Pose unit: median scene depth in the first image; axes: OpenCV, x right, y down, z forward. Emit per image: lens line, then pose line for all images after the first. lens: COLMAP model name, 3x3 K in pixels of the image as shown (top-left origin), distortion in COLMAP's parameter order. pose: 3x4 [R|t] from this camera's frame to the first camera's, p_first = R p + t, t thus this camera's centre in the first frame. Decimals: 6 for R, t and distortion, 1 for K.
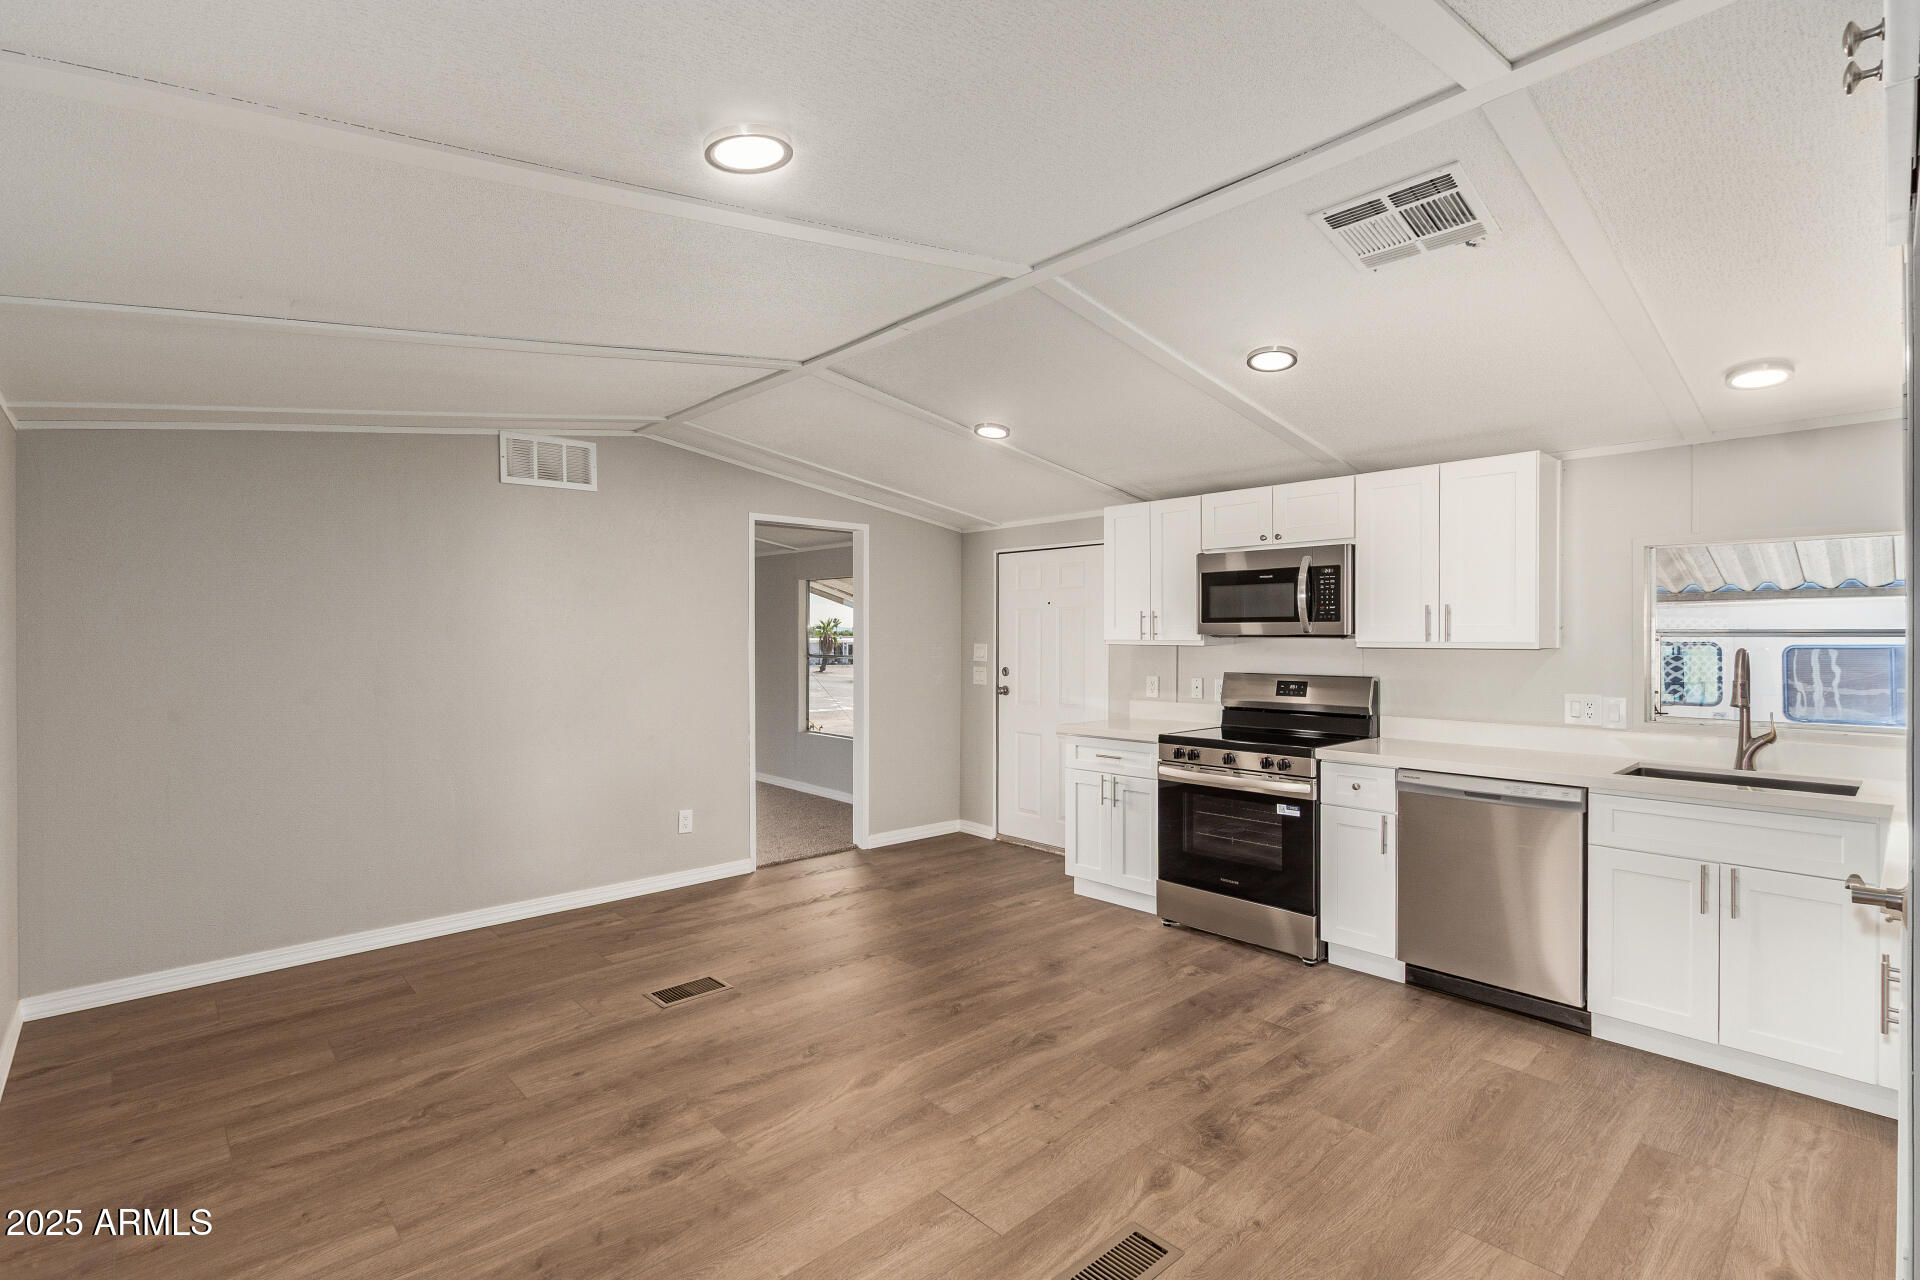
lens RADIAL K [[883.2, 0, 956.5], [0, 883.2, 634.2], [0, 0, 1]] dist [0.005852, -0.001412]
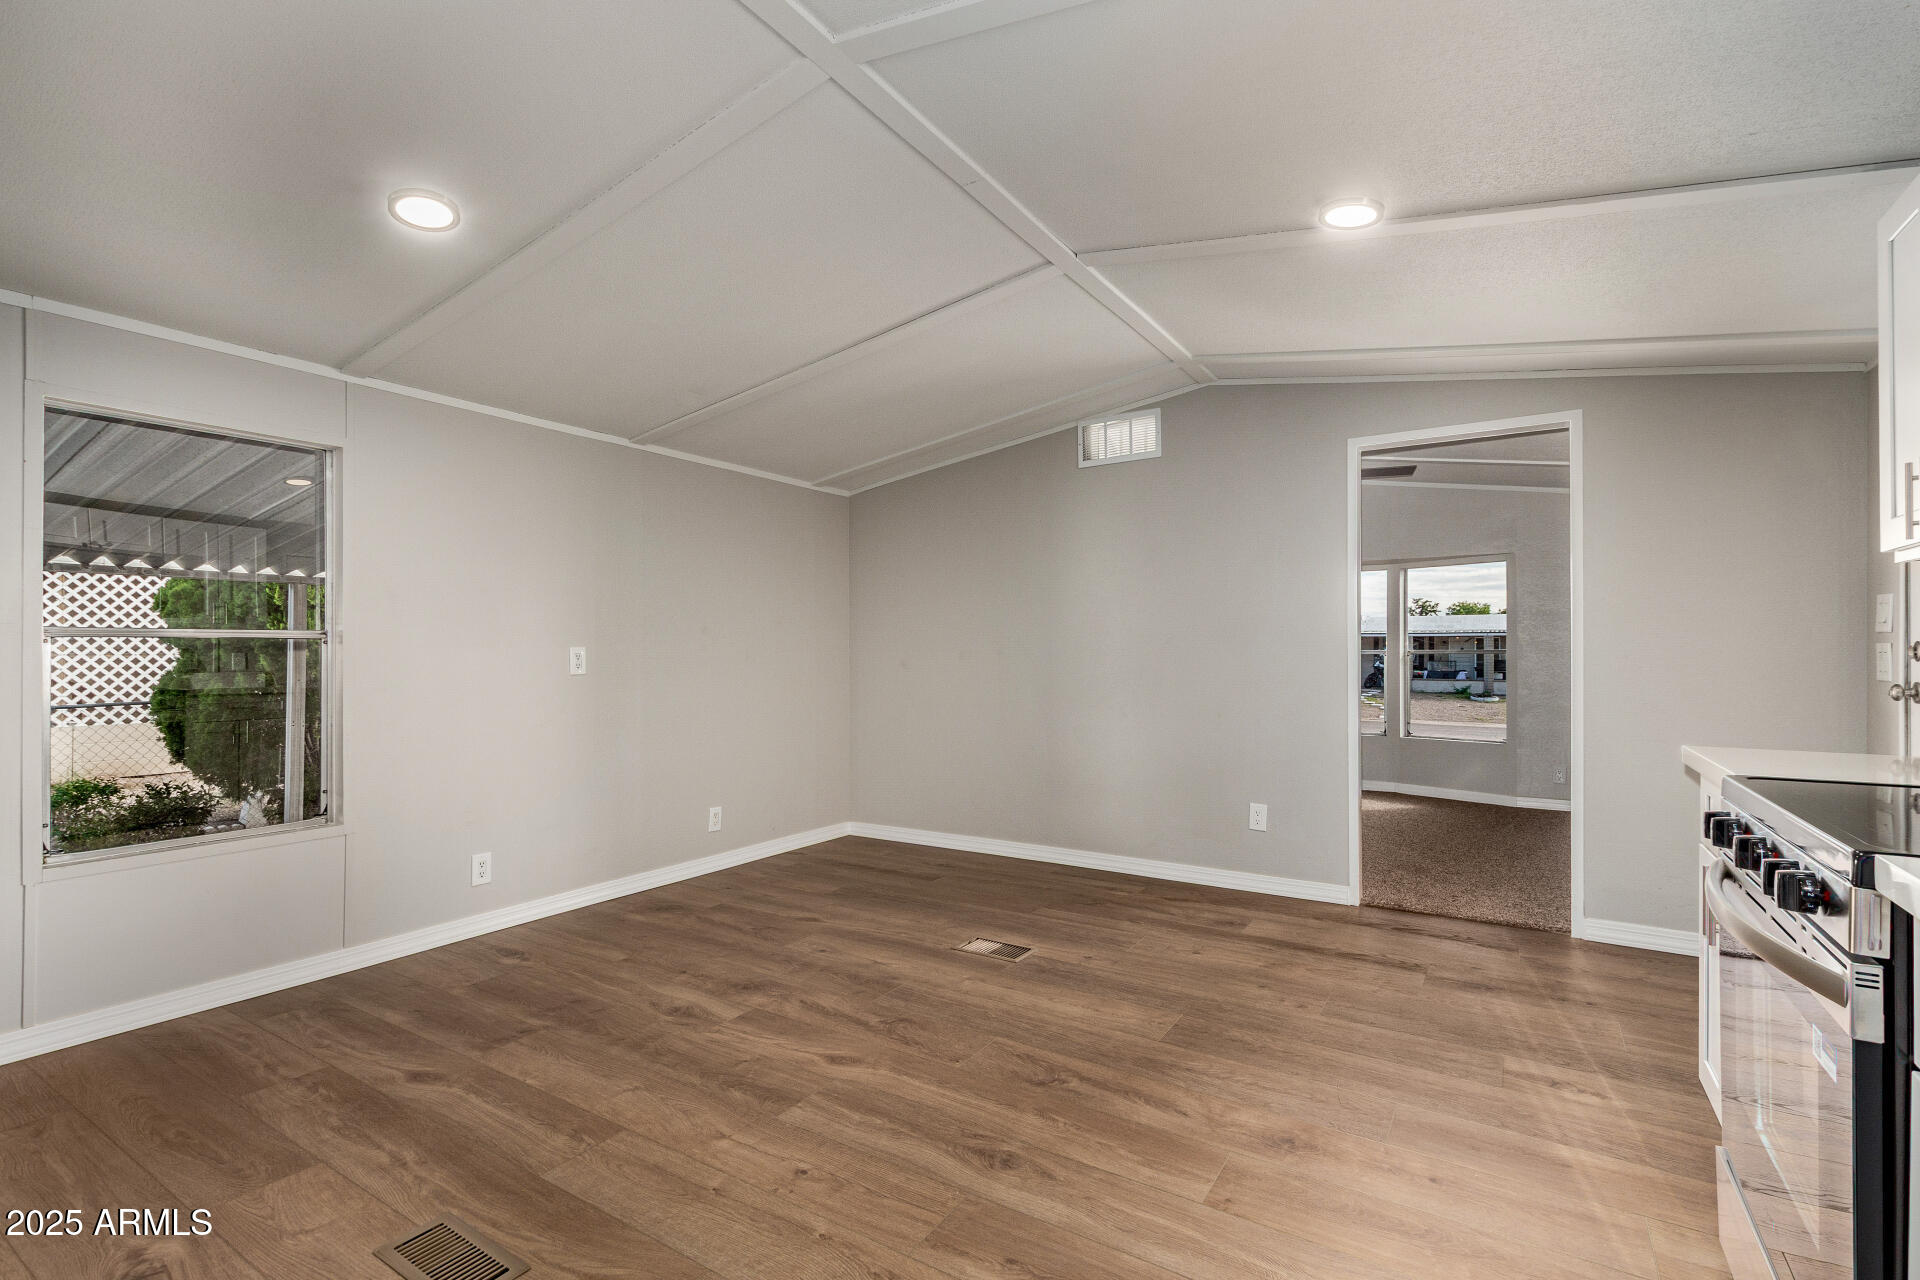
lens RADIAL K [[883.2, 0, 956.5], [0, 883.2, 648.6], [0, 0, 1]] dist [0.005852, -0.001412]
pose [[0.251945, -0.003452, -0.967735, 0.587226], [0.002417, 0.999993, -0.002938, 0.063901], [0.967738, -0.001599, 0.251952, 0.646846]]
